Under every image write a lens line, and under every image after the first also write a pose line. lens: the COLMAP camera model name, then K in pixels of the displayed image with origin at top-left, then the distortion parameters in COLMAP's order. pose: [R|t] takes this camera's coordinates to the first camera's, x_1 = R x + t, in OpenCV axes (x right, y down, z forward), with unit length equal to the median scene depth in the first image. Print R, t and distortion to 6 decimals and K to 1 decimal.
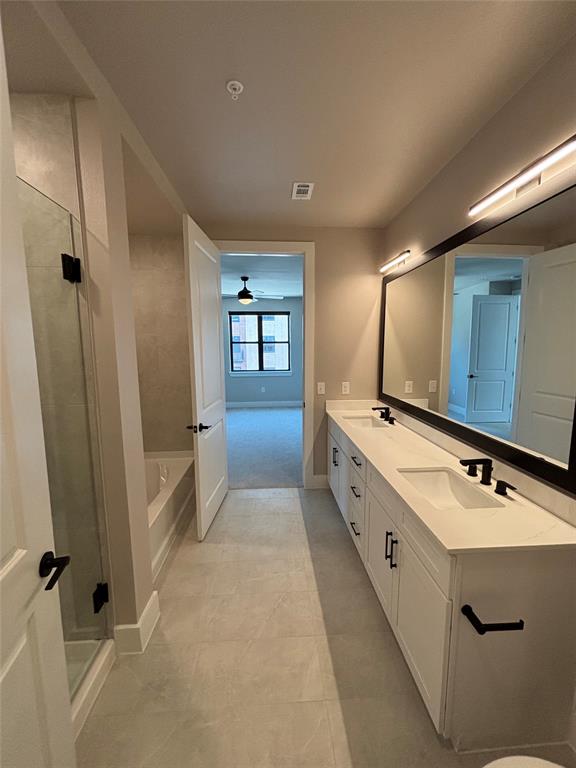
lens RADIAL K [[307.4, 0, 289.0], [0, 307.4, 385.2], [0, 0, 1]] dist [-0.000395, -0.000459]
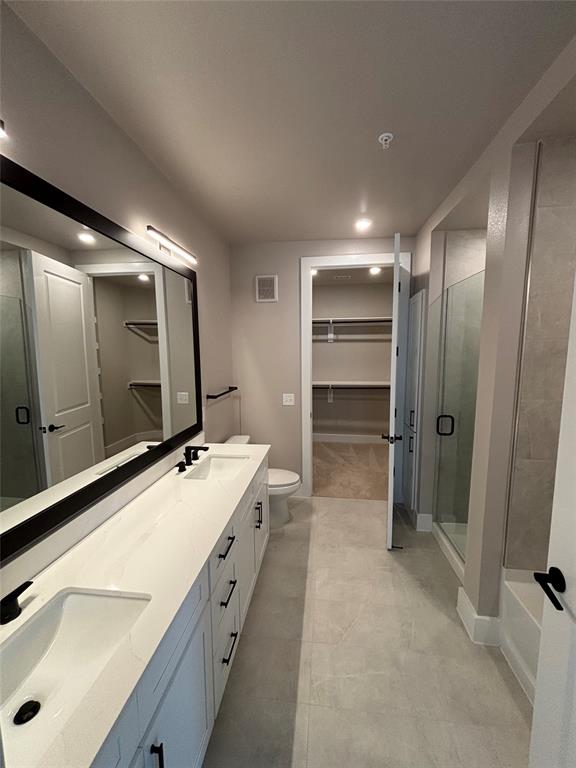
lens RADIAL K [[316.0, 0, 288.6], [0, 316.0, 373.3], [0, 0, 1]] dist [-0.000172, -0.000154]
pose [[-0.983964, -0.007903, 0.178191, -0.030060], [0.030190, 0.977224, 0.210050, -0.318967], [-0.175793, 0.212061, -0.961315, 2.000005]]
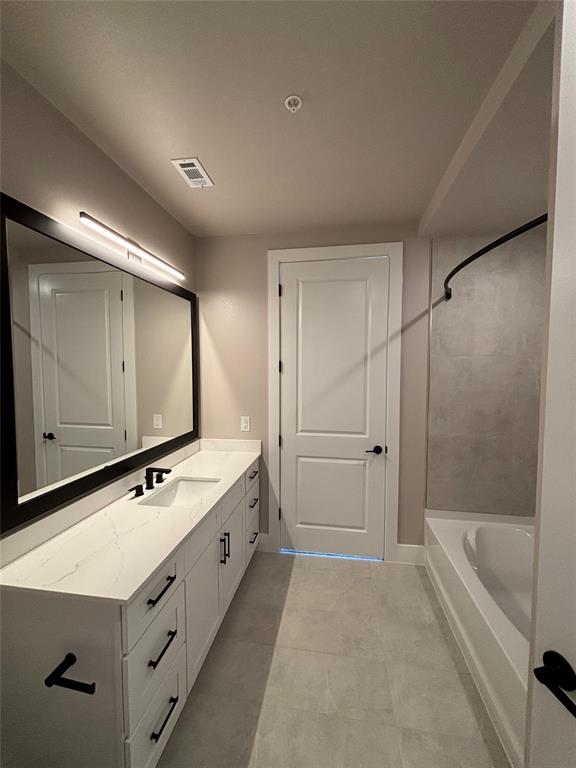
lens RADIAL K [[307.4, 0, 289.0], [0, 307.4, 385.2], [0, 0, 1]] dist [-0.000395, -0.000459]
pose [[-0.975126, 0.000467, 0.221651, -0.149261], [0.037179, 0.986175, 0.161484, -0.234749], [-0.218511, 0.165708, -0.961662, 1.824958]]
